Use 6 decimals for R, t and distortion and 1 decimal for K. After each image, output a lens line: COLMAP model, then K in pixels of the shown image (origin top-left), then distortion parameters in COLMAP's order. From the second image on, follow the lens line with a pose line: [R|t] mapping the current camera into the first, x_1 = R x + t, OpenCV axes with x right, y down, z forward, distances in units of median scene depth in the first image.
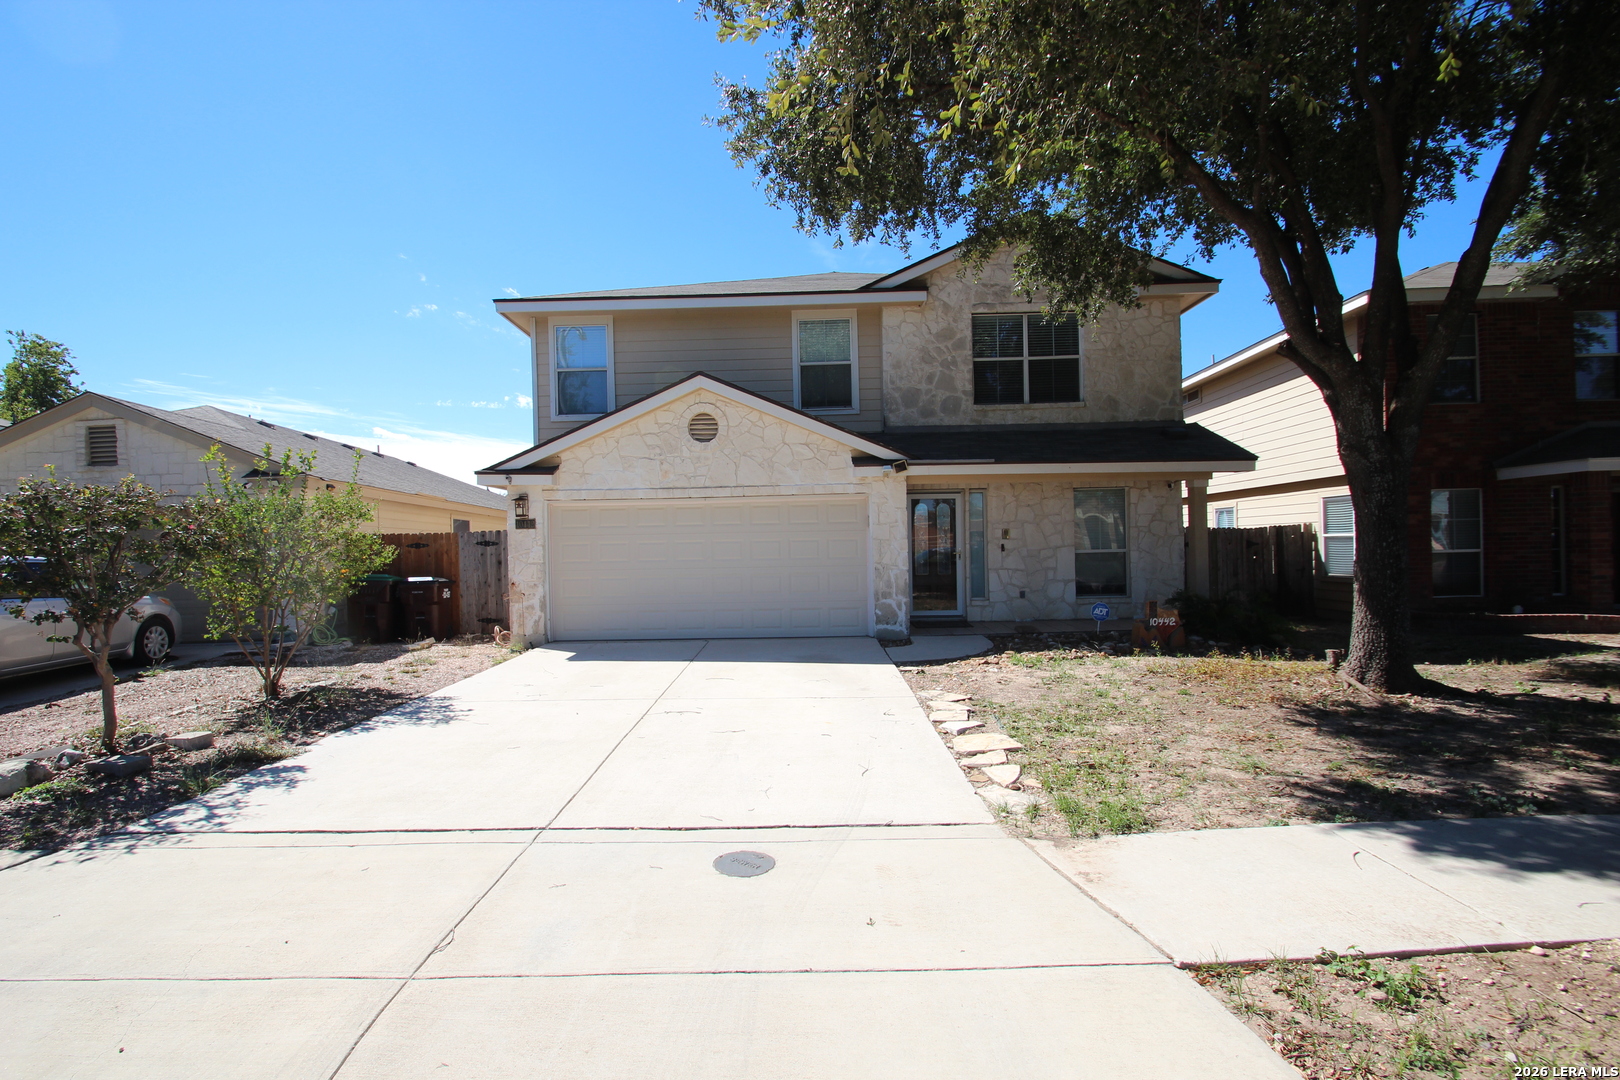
lens RADIAL K [[758.4, 0, 813.7], [0, 758.4, 539.3], [0, 0, 1]] dist [0.005245, -0.009337]
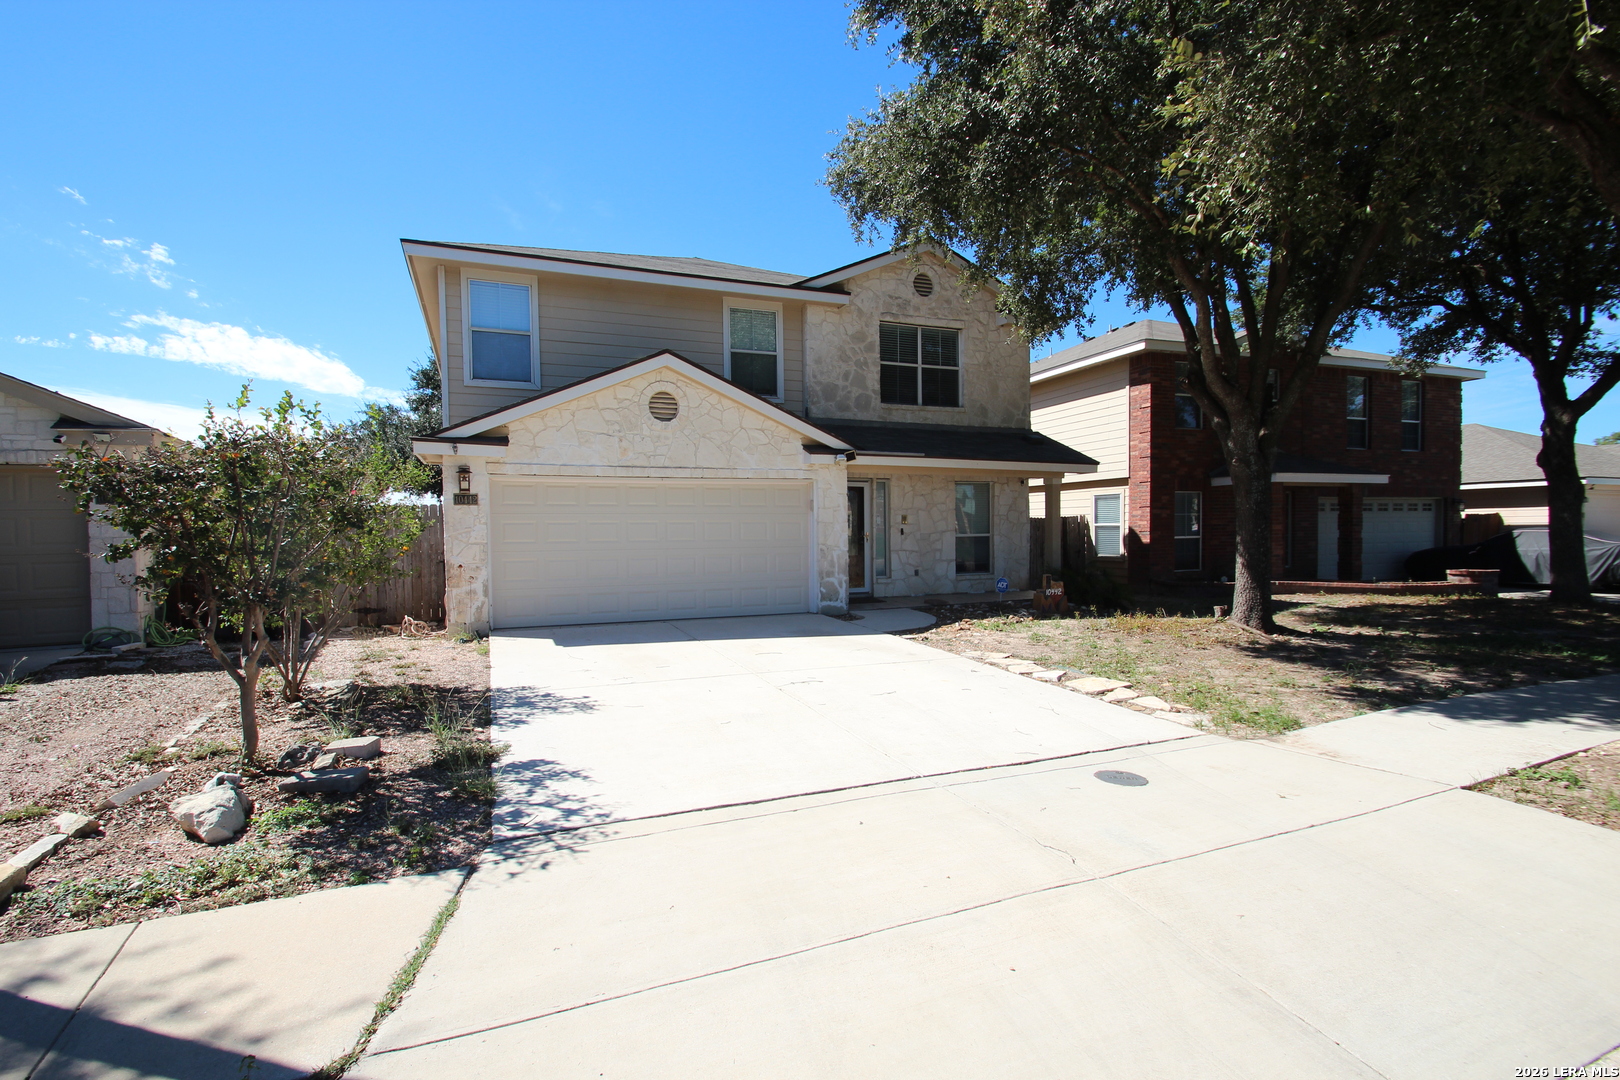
lens RADIAL K [[758.4, 0, 792.6], [0, 758.4, 537.0], [0, 0, 1]] dist [0.005245, -0.009337]
pose [[0.920285, 0.007327, 0.391179, -0.375389], [-0.012868, 0.999851, 0.011546, 0.008821], [-0.391036, -0.015659, 0.920242, 0.024689]]
